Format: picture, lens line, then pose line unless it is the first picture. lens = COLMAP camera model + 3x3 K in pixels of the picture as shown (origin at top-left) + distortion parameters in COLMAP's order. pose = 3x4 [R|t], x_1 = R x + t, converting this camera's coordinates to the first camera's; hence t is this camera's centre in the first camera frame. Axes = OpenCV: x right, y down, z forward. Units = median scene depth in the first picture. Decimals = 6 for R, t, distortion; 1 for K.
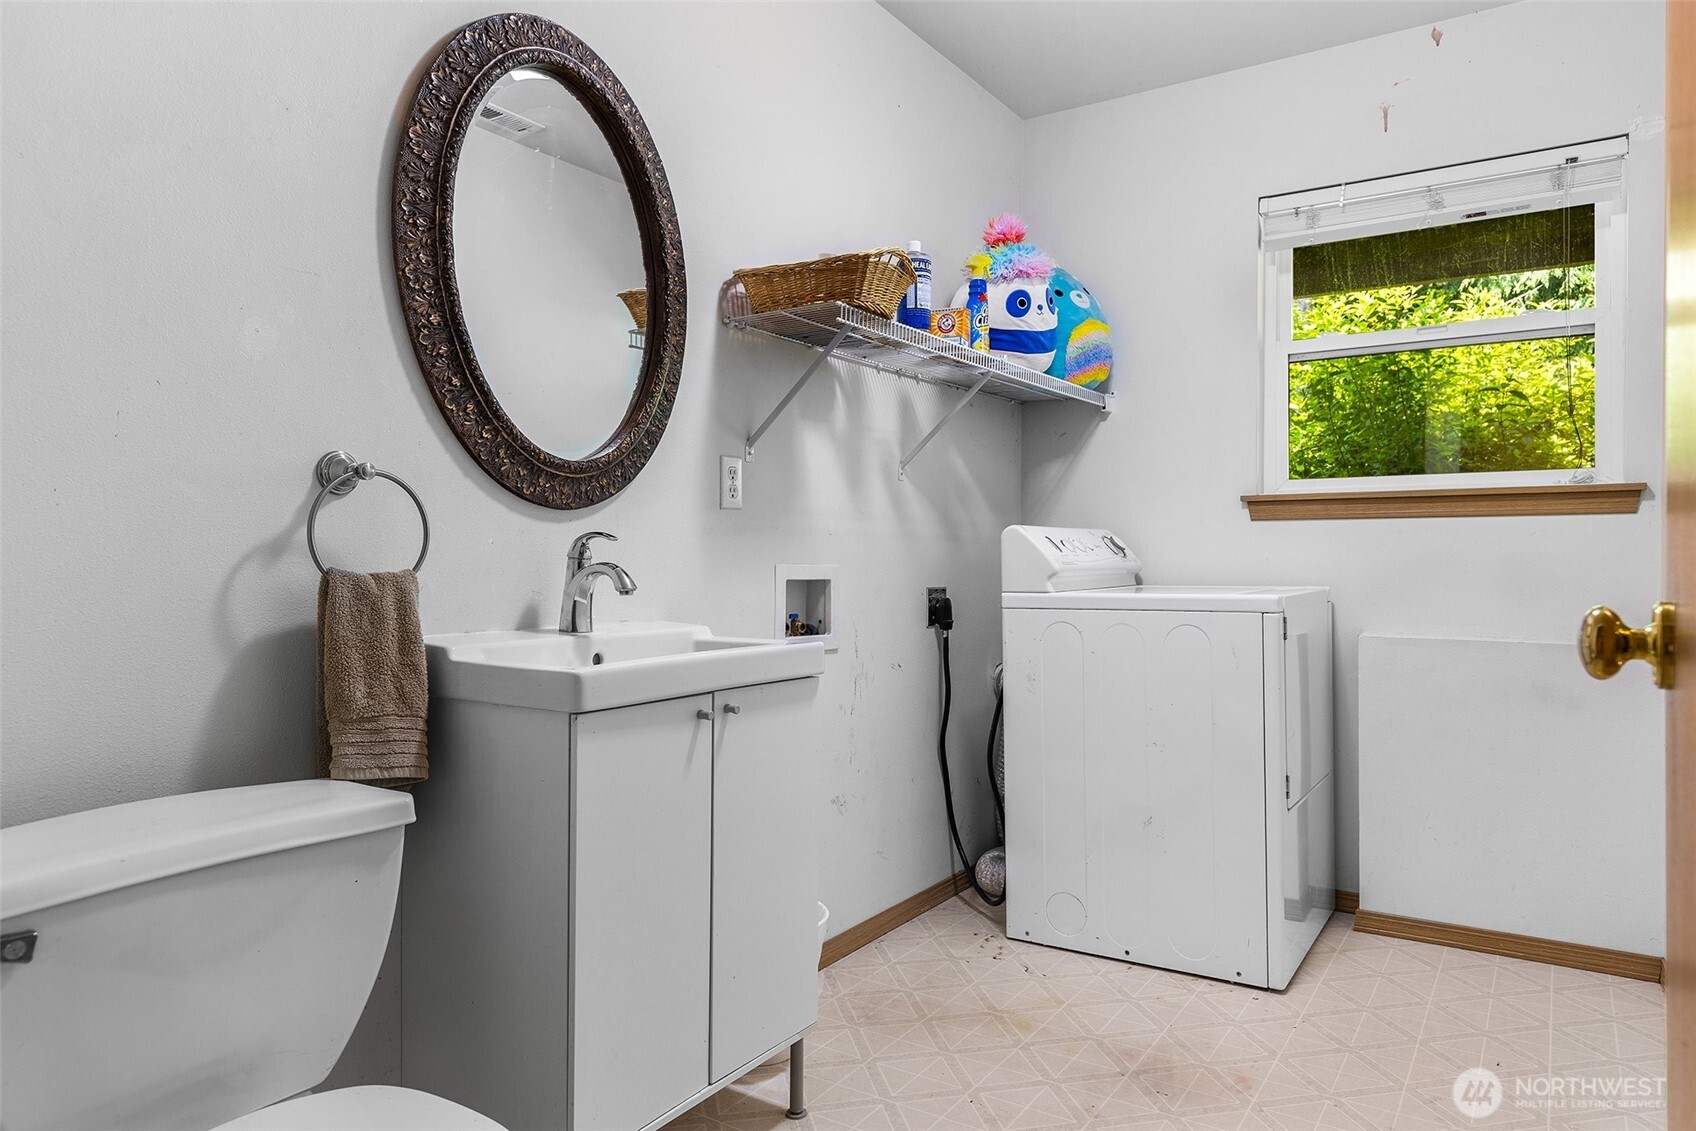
lens RADIAL K [[1096.7, 0, 848.0], [0, 1096.7, 565.5], [0, 0, 1]] dist [0.001052, 0.000083]
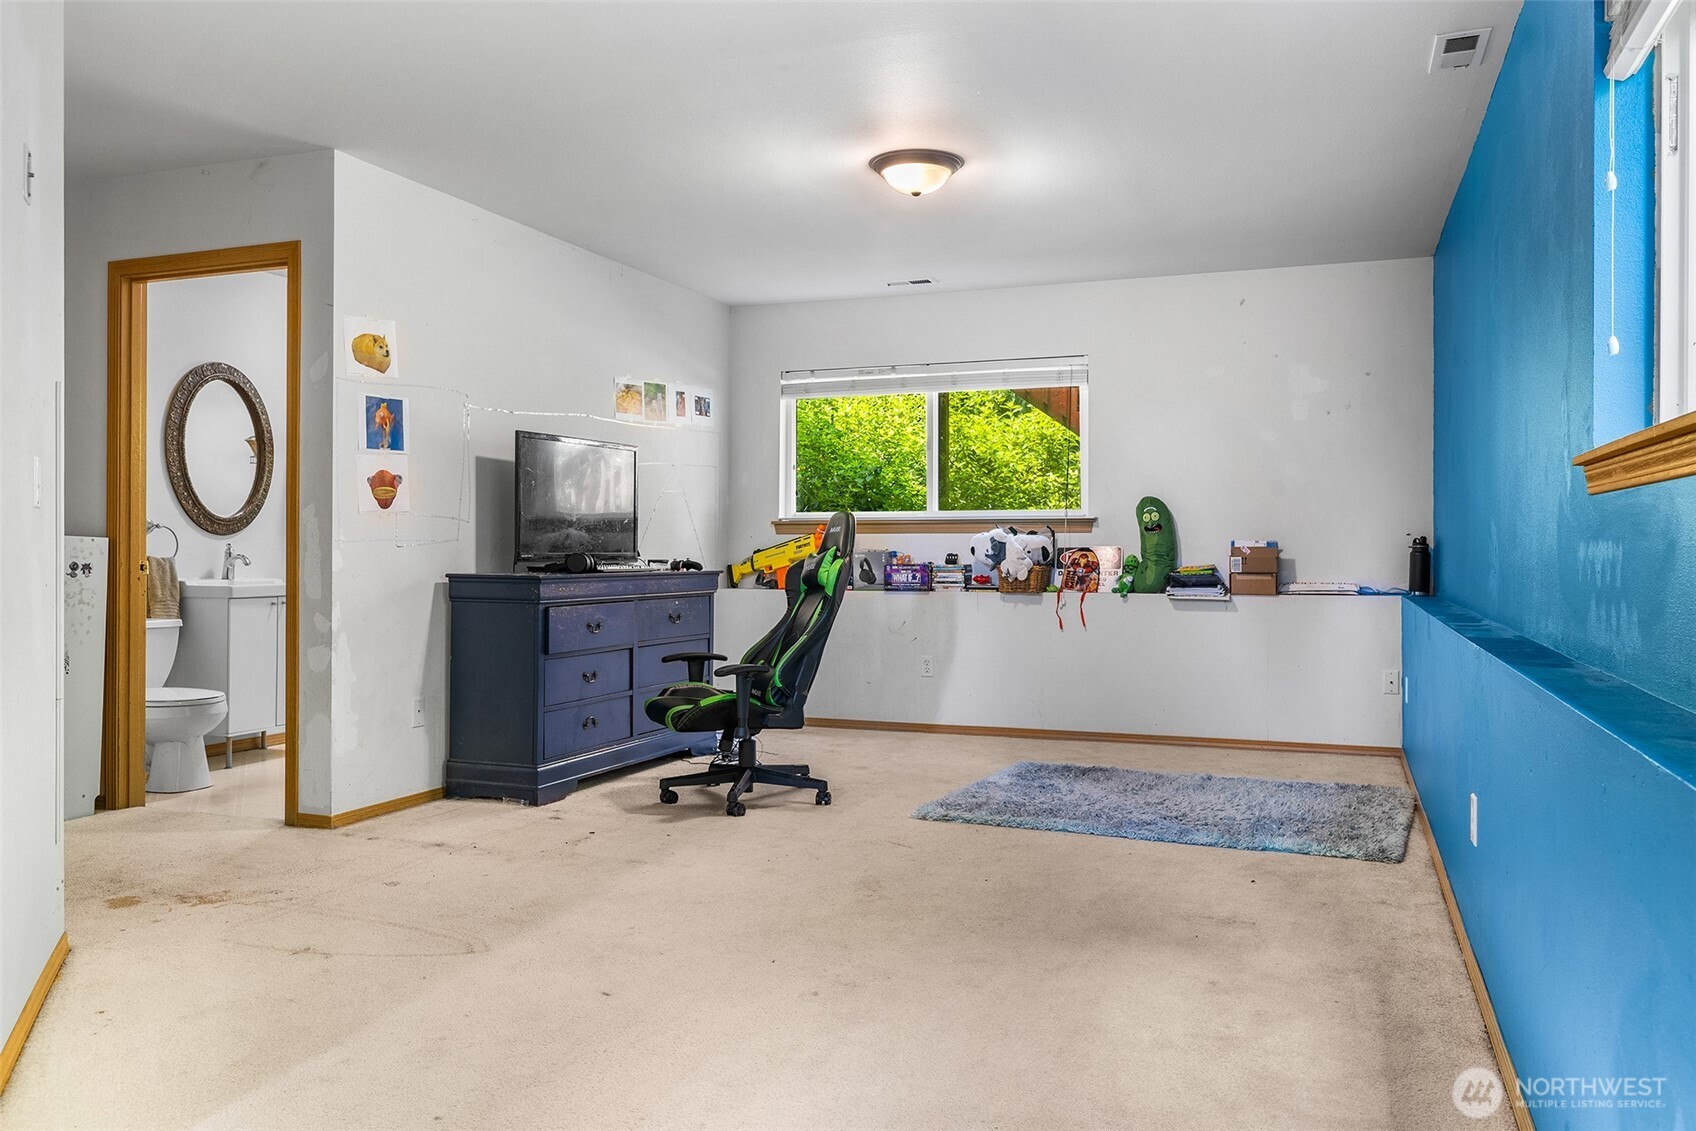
lens RADIAL K [[1293.1, 0, 848.0], [0, 1293.1, 565.5], [0, 0, 1]] dist [0.006430, 0.001804]
pose [[0.974119, 0.003614, 0.226008, 0.592466], [-0.003918, 0.999992, 0.000897, 0.017407], [-0.226003, -0.001759, 0.974125, -2.792082]]
